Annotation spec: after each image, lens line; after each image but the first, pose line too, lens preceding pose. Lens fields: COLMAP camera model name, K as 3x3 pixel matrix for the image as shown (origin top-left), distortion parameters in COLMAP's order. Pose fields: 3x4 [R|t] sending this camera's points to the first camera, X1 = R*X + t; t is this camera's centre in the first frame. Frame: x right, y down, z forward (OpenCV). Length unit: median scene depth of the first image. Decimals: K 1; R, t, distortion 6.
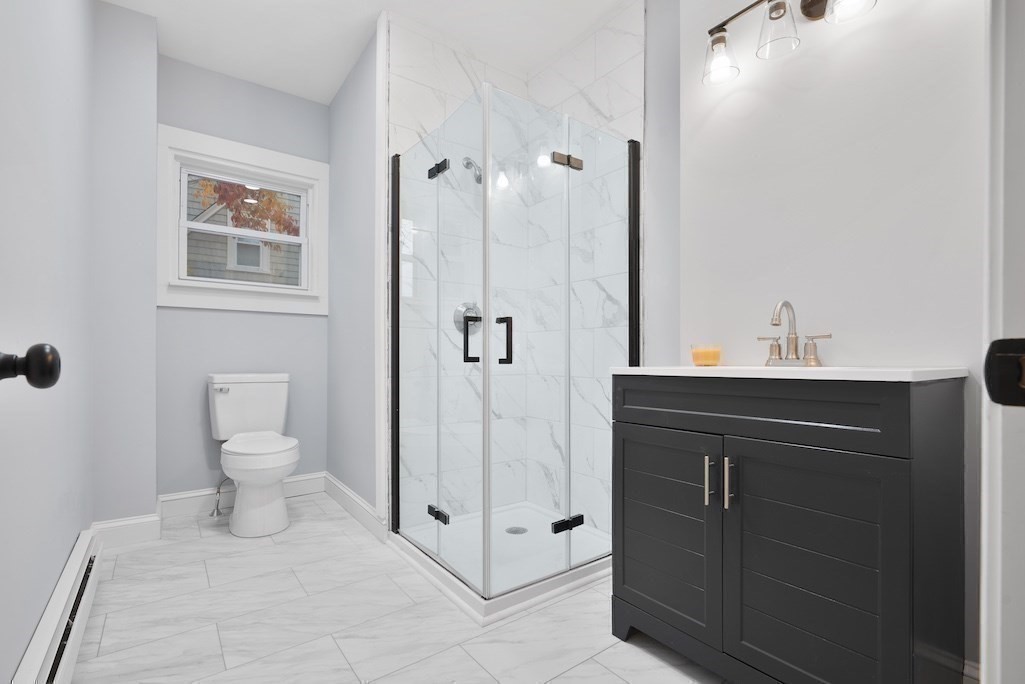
lens RADIAL K [[467.4, 0, 518.7], [0, 467.4, 360.7], [0, 0, 1]] dist [-0.010970, 0.003208]
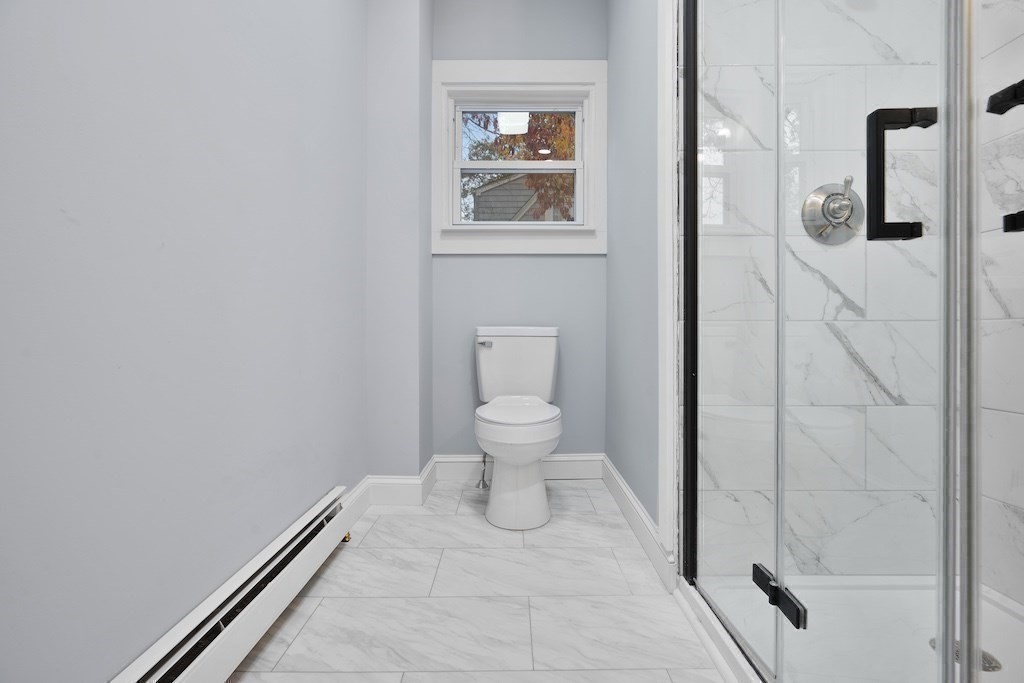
lens RADIAL K [[466.9, 0, 511.6], [0, 466.9, 339.7], [0, 0, 1]] dist [-0.010970, 0.003208]
pose [[0.796004, 0.002089, -0.605287, -0.079899], [0.000843, 0.999989, 0.004559, 0.053690], [0.605290, -0.004139, 0.795994, 0.359104]]
